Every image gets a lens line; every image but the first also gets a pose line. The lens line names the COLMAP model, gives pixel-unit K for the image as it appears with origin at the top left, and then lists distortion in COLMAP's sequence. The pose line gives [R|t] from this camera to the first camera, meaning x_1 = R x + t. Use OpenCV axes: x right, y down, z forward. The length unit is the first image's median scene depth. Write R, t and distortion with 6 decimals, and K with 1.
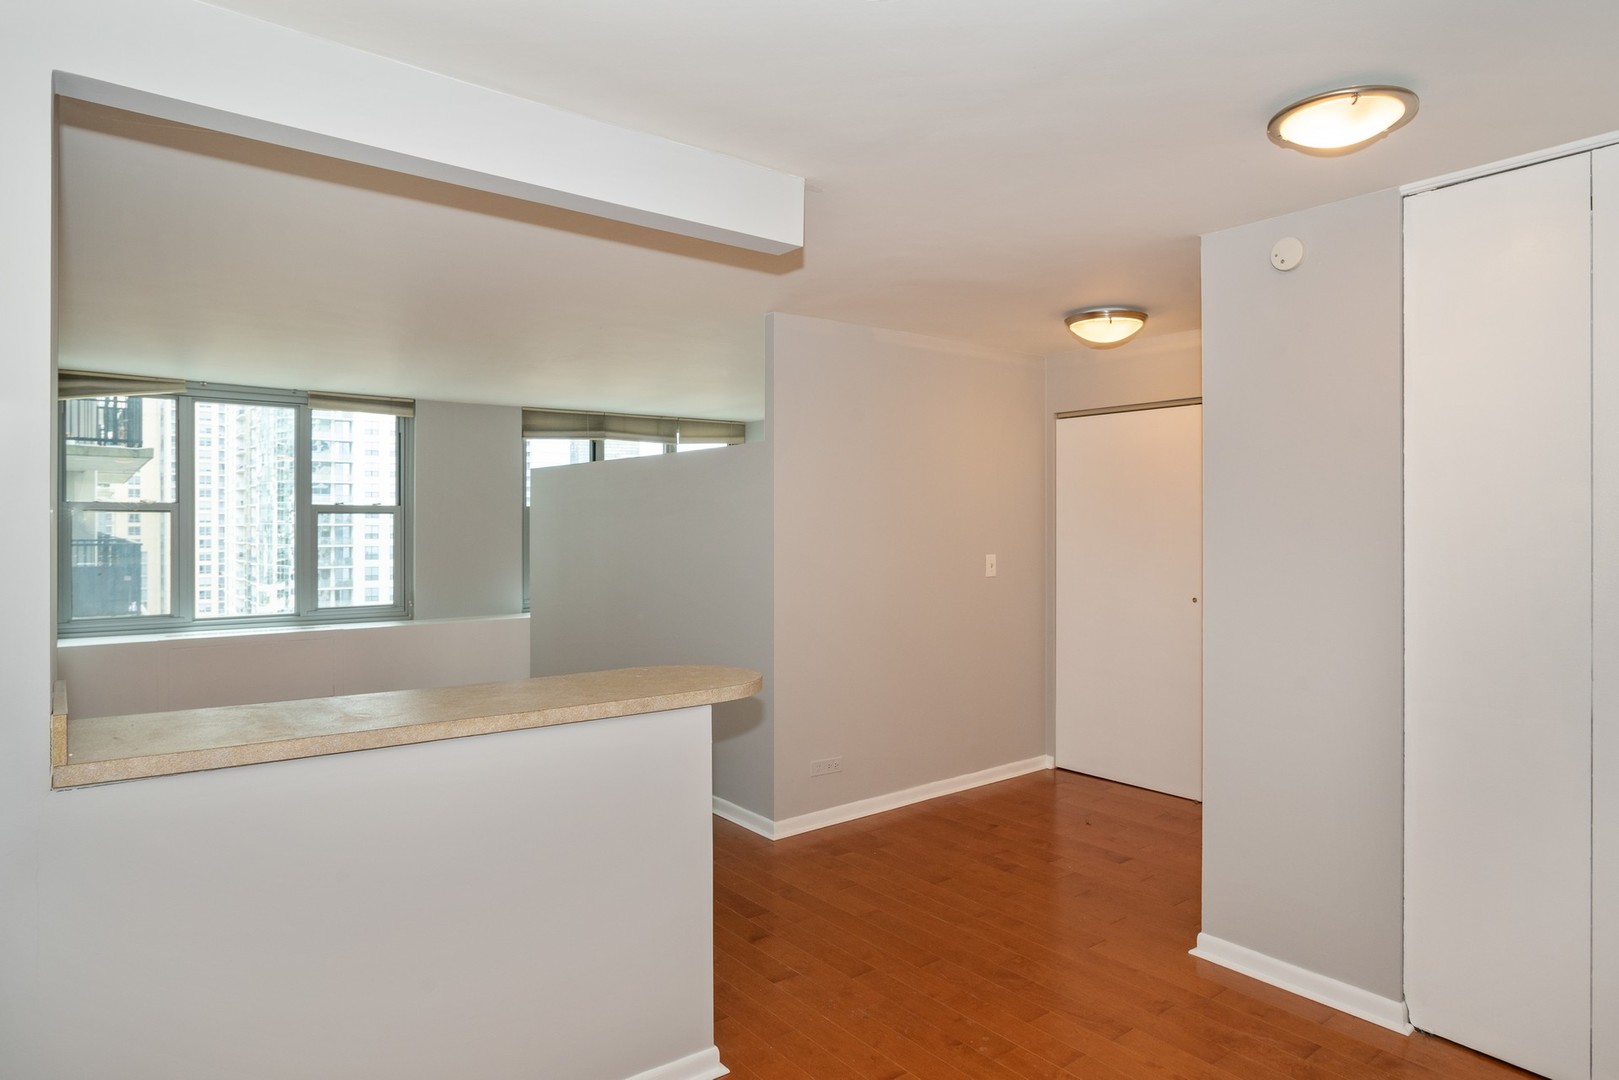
lens RADIAL K [[932.9, 0, 809.0], [0, 932.9, 525.9], [0, 0, 1]] dist [-0.004168, -0.000589]
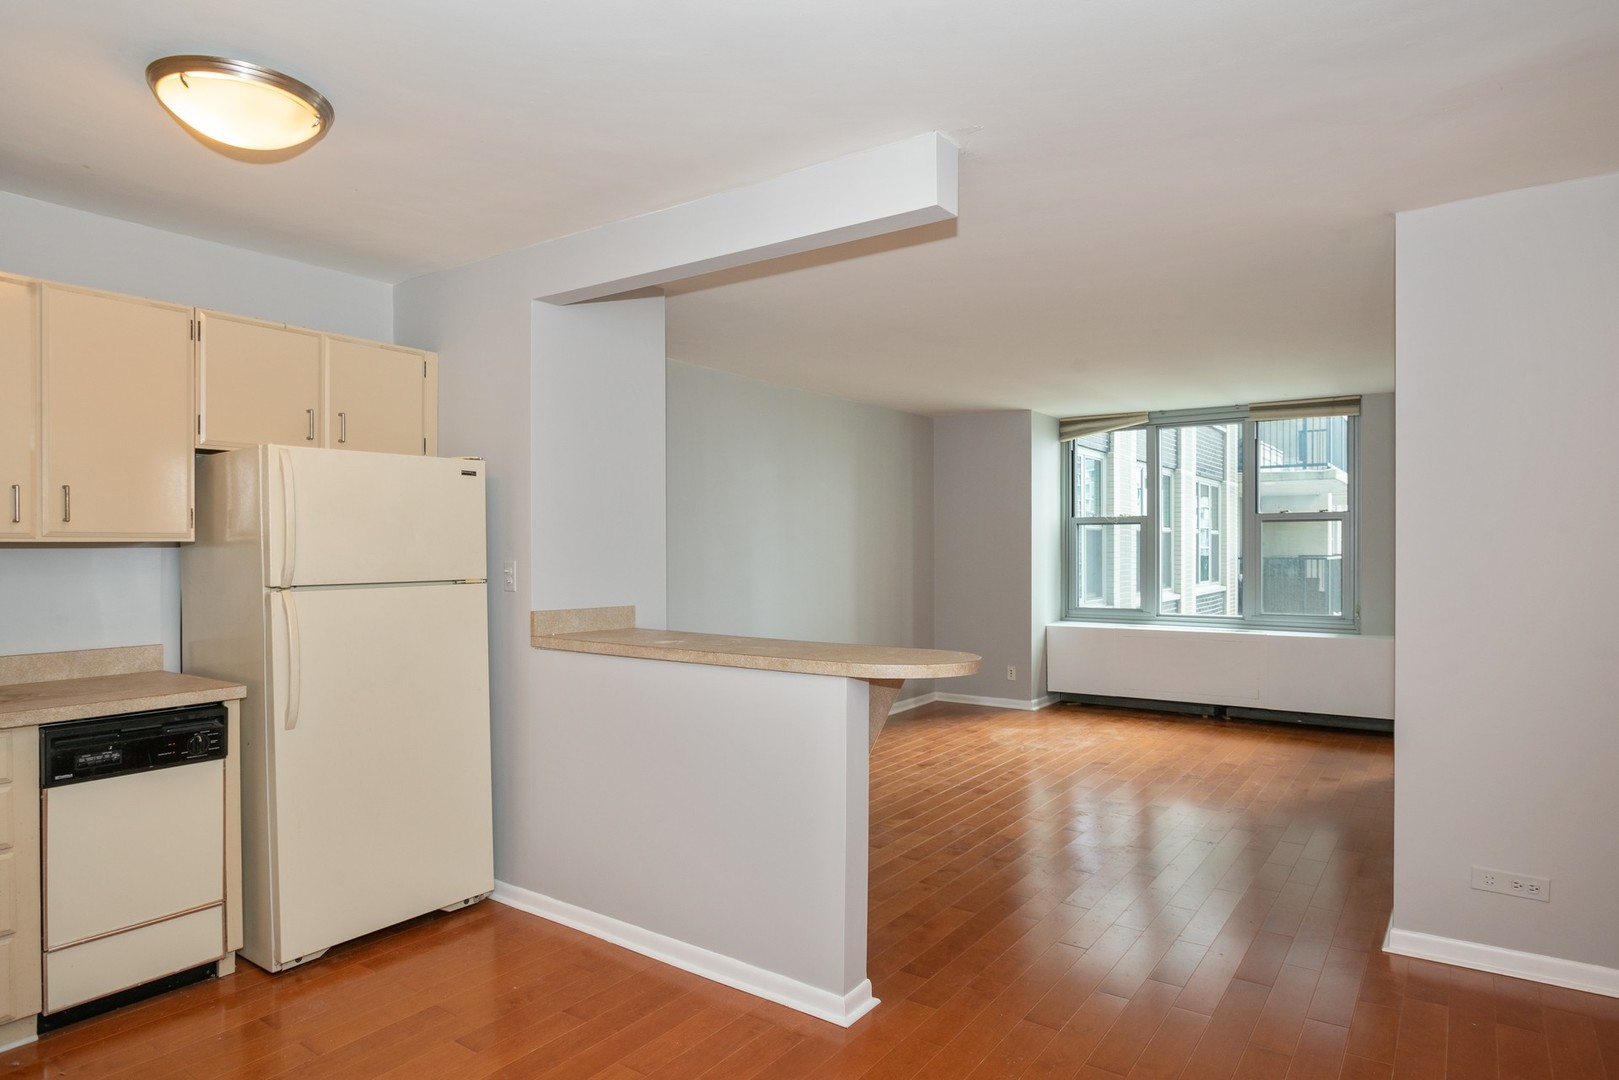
lens RADIAL K [[936.1, 0, 809.5], [0, 936.1, 540.0], [0, 0, 1]] dist [-0.001892, -0.000422]
pose [[0.290868, -0.008317, -0.956727, 0.314114], [0.001505, 0.999965, -0.008236, 0.014105], [0.956762, 0.000956, 0.290870, 0.221515]]
